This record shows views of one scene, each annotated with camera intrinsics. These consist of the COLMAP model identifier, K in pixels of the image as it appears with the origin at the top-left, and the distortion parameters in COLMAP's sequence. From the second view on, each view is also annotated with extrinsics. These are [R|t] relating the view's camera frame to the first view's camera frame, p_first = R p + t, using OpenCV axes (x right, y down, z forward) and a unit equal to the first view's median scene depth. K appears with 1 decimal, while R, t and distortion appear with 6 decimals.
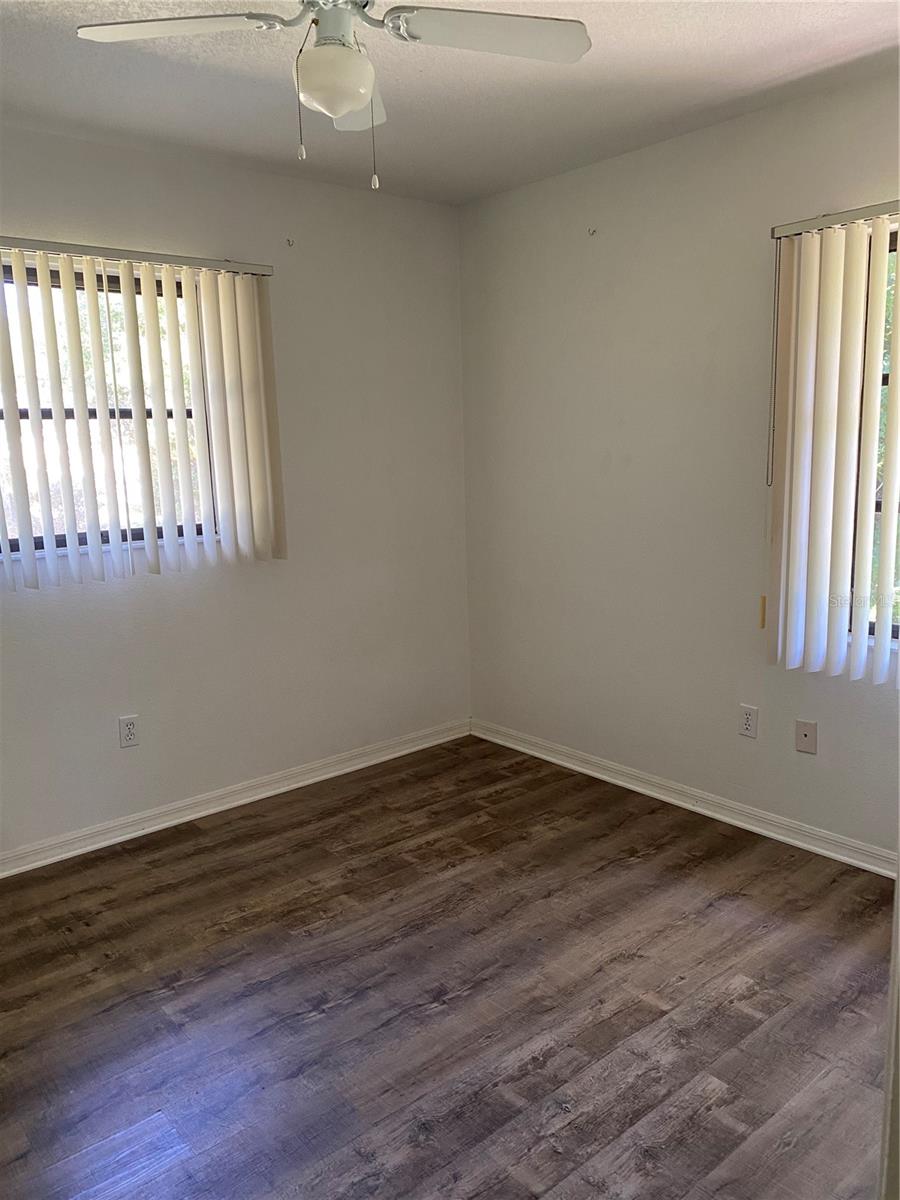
lens RADIAL K [[912.4, 0, 450.0], [0, 912.4, 600.0], [0, 0, 1]] dist [0.035367, -0.046053]
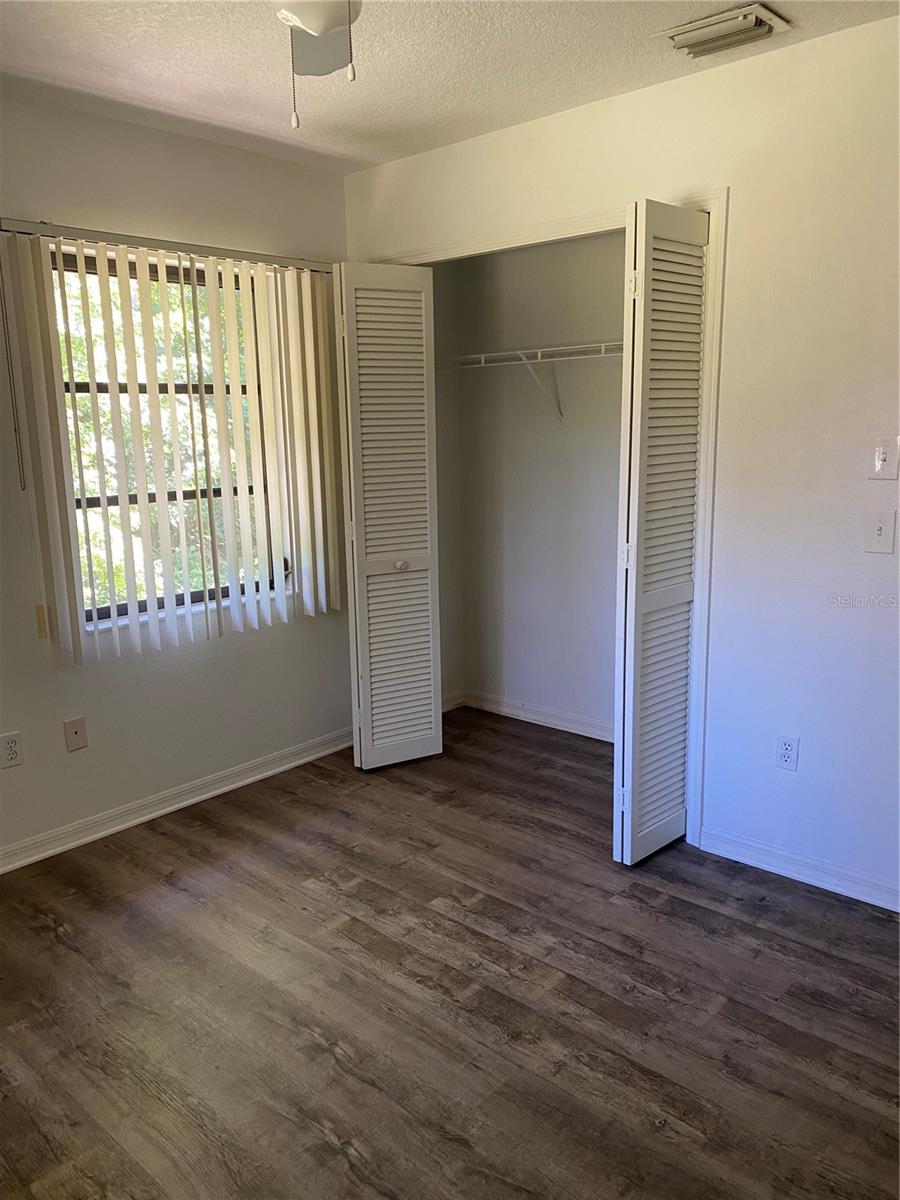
lens RADIAL K [[912.4, 0, 450.0], [0, 912.4, 600.0], [0, 0, 1]] dist [0.035367, -0.046053]
pose [[-0.133727, -0.158384, 0.978280, -0.905088], [0.188766, 0.965003, 0.182037, -0.143398], [-0.972874, 0.209009, -0.099149, 0.943806]]
